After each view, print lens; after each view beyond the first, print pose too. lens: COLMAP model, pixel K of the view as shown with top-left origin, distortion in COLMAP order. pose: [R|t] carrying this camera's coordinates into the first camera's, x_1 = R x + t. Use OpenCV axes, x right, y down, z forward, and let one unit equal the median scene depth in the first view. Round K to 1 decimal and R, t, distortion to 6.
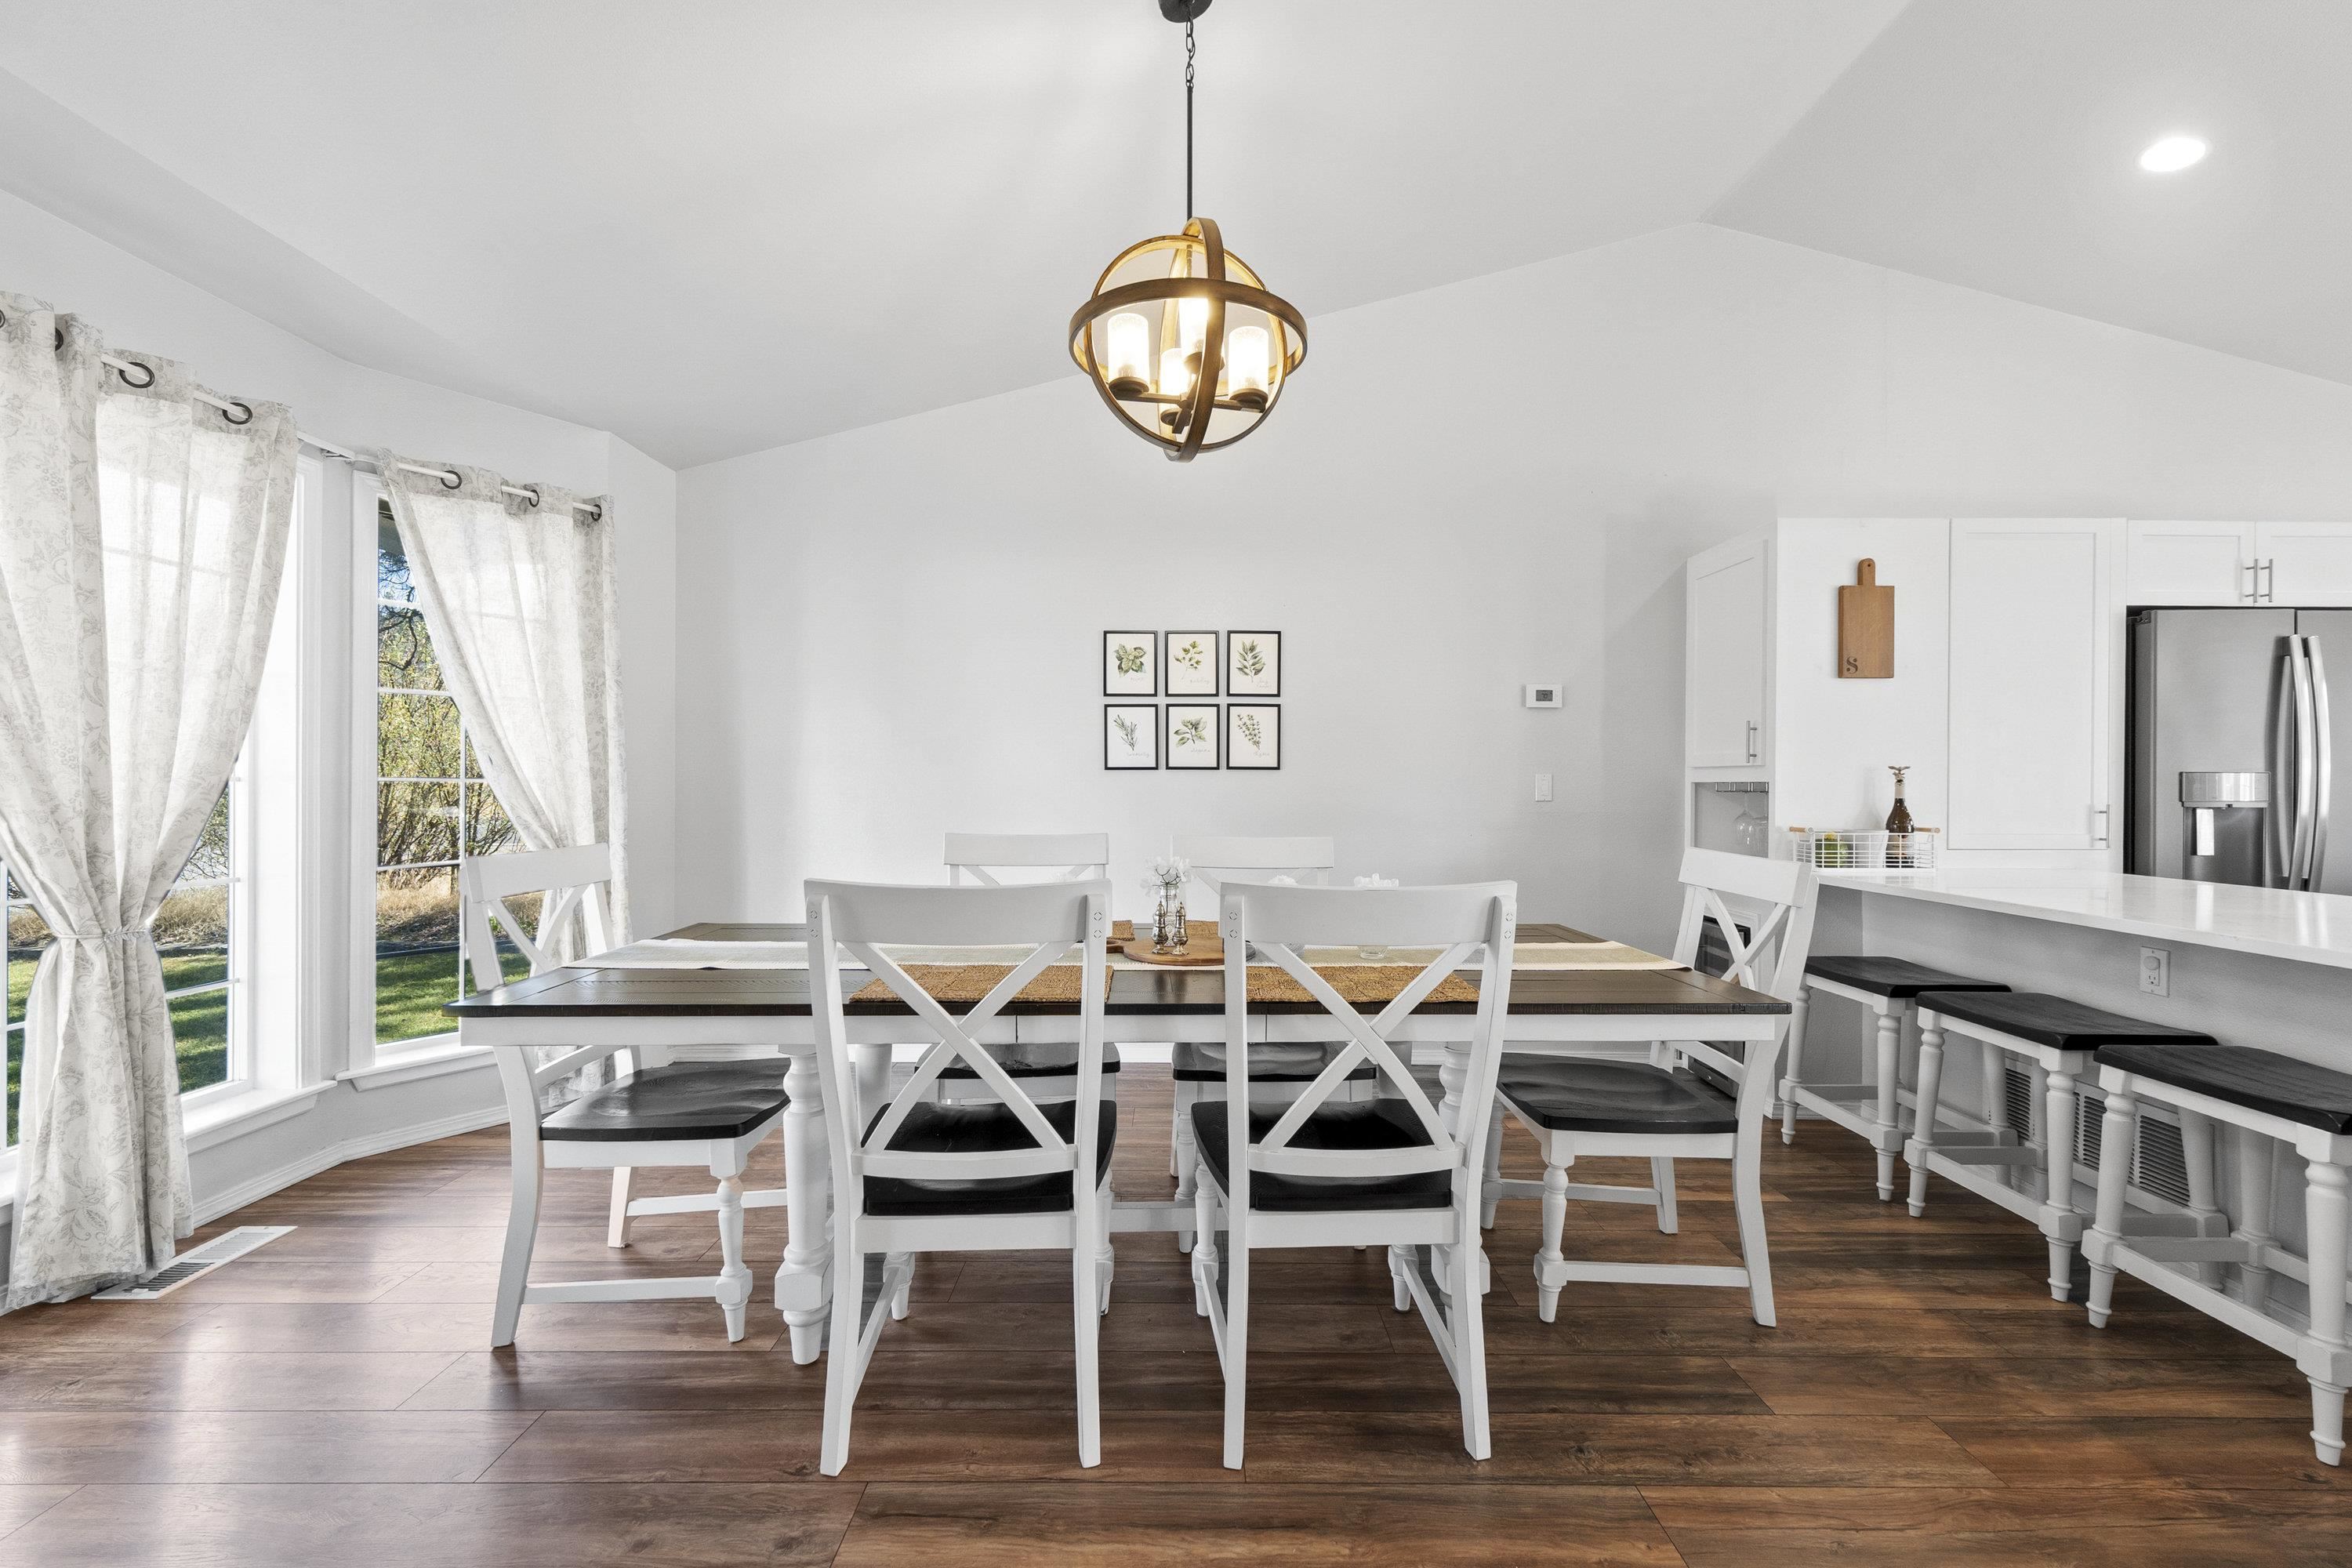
lens RADIAL K [[985.0, 0, 1187.2], [0, 985.0, 788.5], [0, 0, 1]] dist [0.004268, 0.001100]
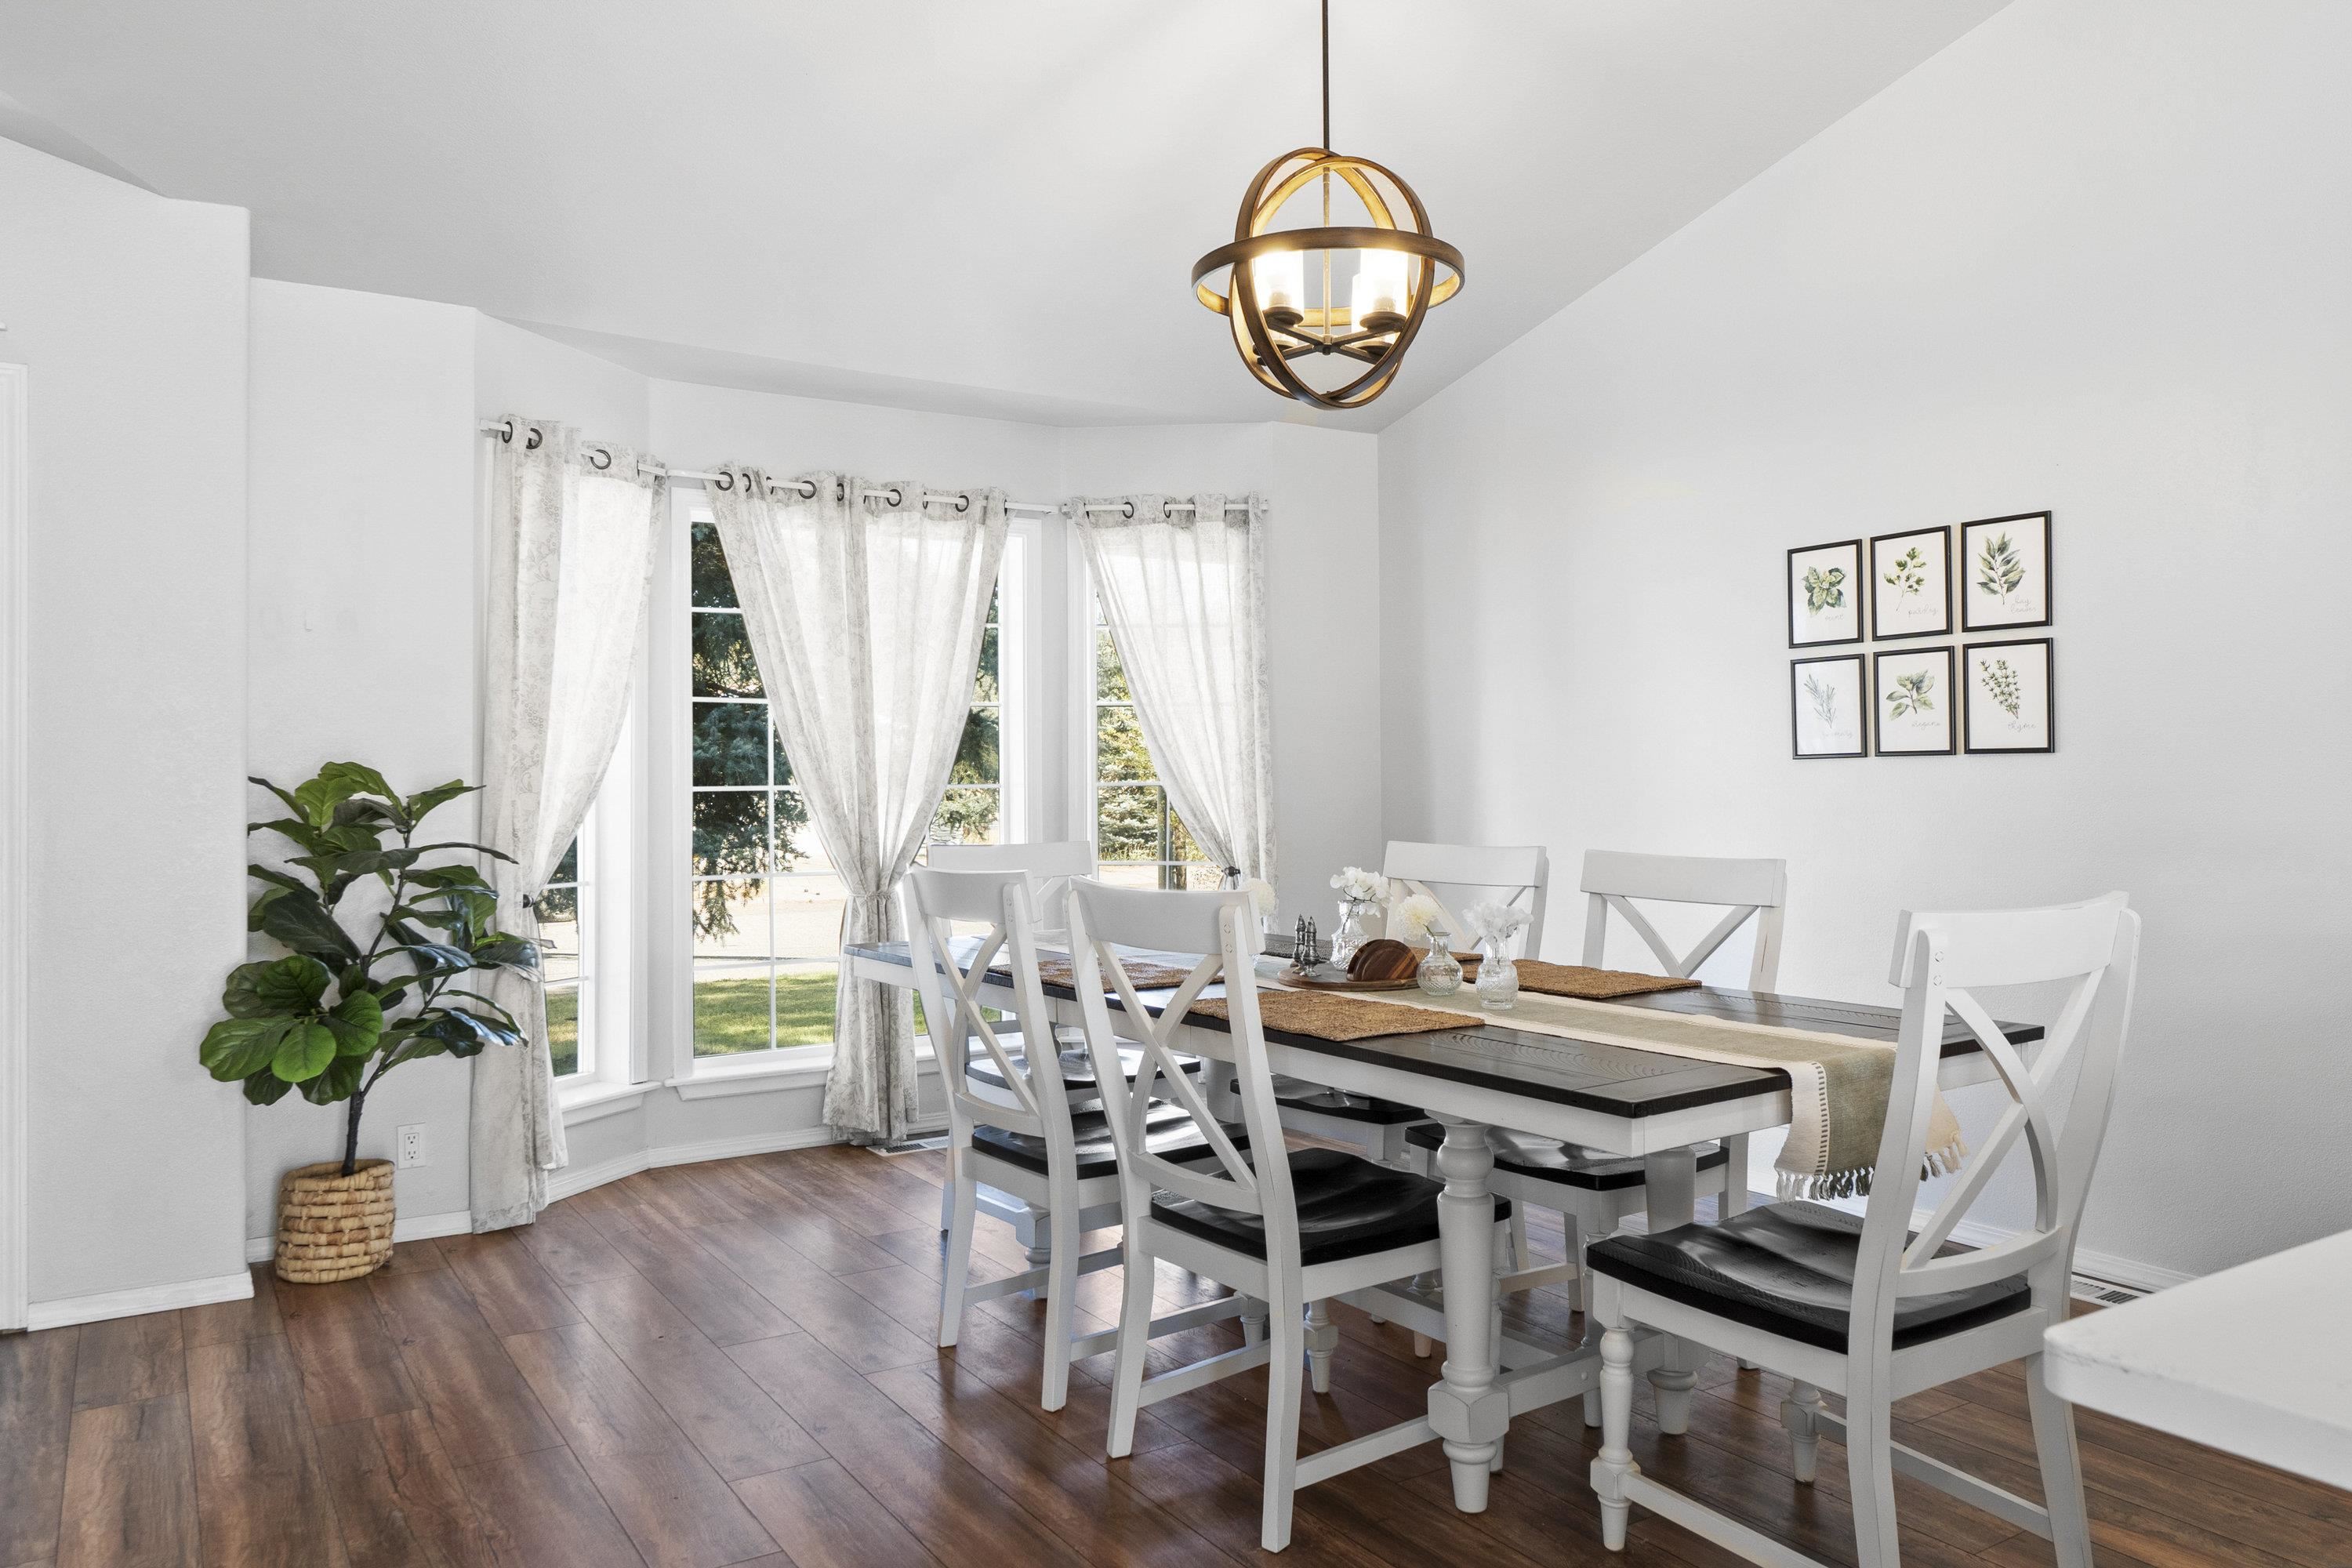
lens RADIAL K [[1662.7, 0, 1189.6], [0, 1662.7, 760.1], [0, 0, 1]] dist [-0.011780, 0.020418]
pose [[0.530900, -0.020836, -0.847178, 0.759693], [0.006475, 0.999768, -0.020532, 0.002306], [0.847410, 0.005415, 0.530912, 0.076318]]
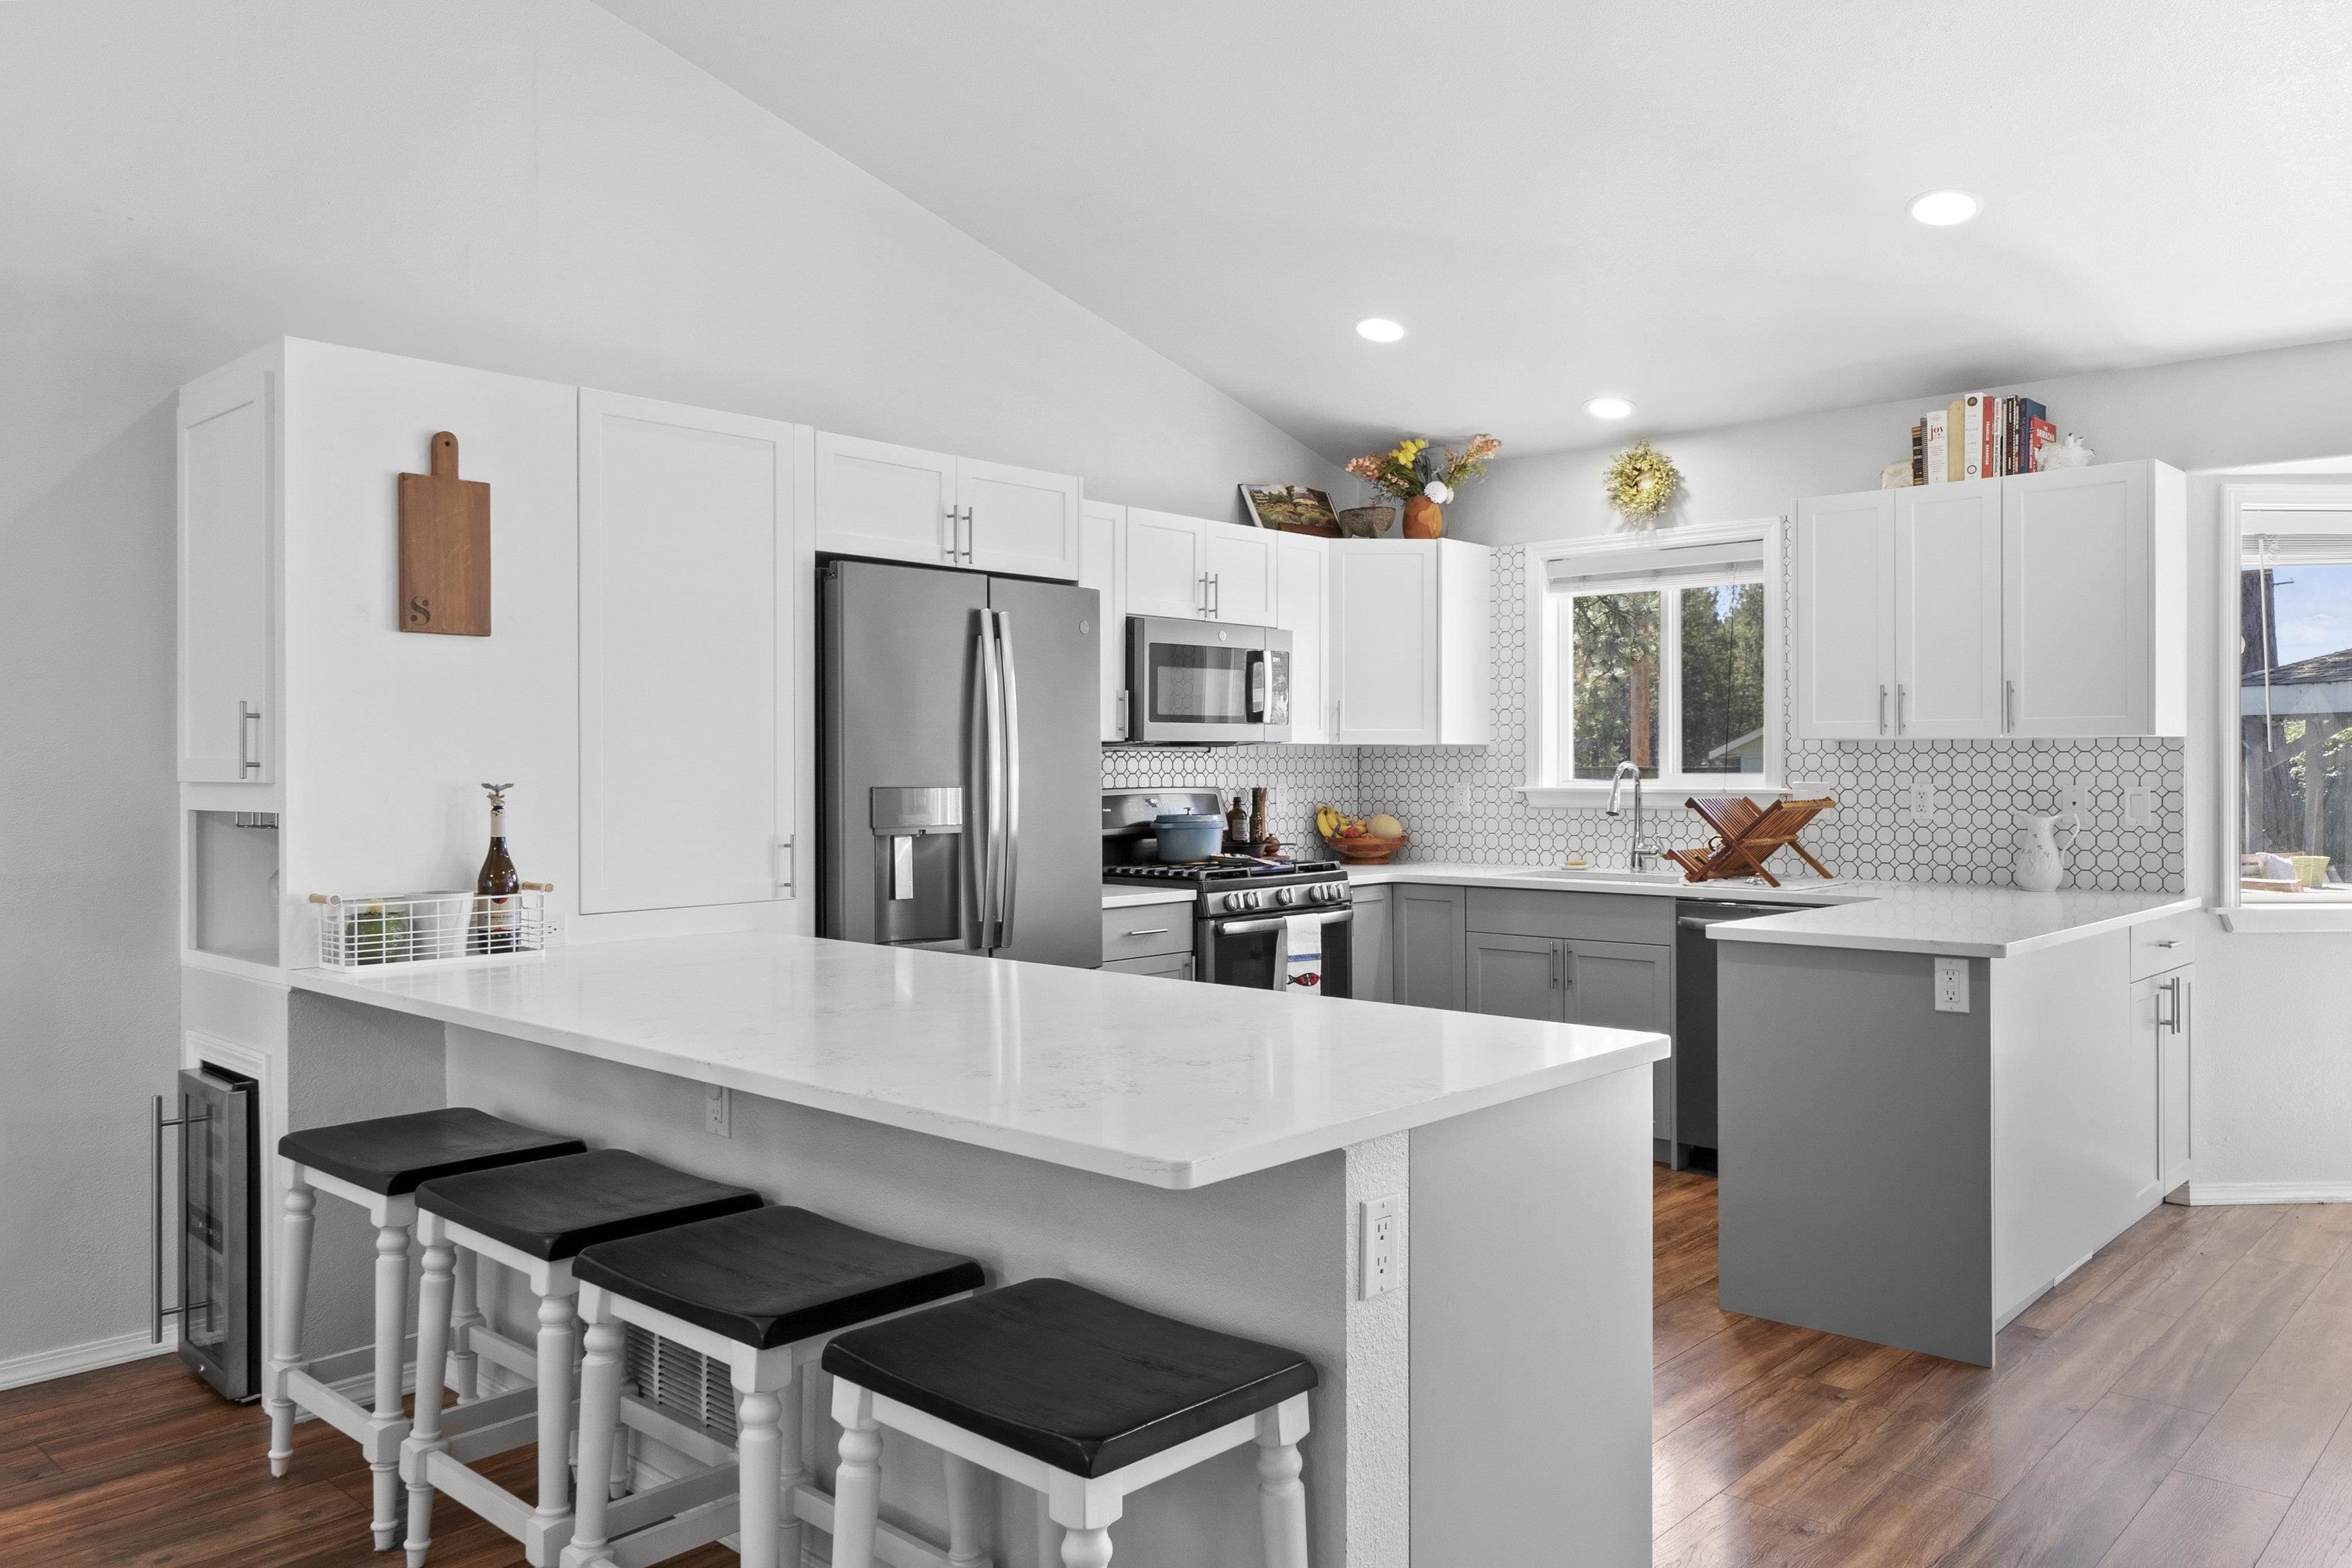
lens RADIAL K [[1662.7, 0, 1185.5], [0, 1662.7, 783.1], [0, 0, 1]] dist [-0.011780, 0.020418]
pose [[0.684612, -0.011964, 0.728810, 0.266824], [0.008959, 0.999928, 0.007999, -0.026981], [-0.728853, 0.001053, 0.684670, -0.001924]]
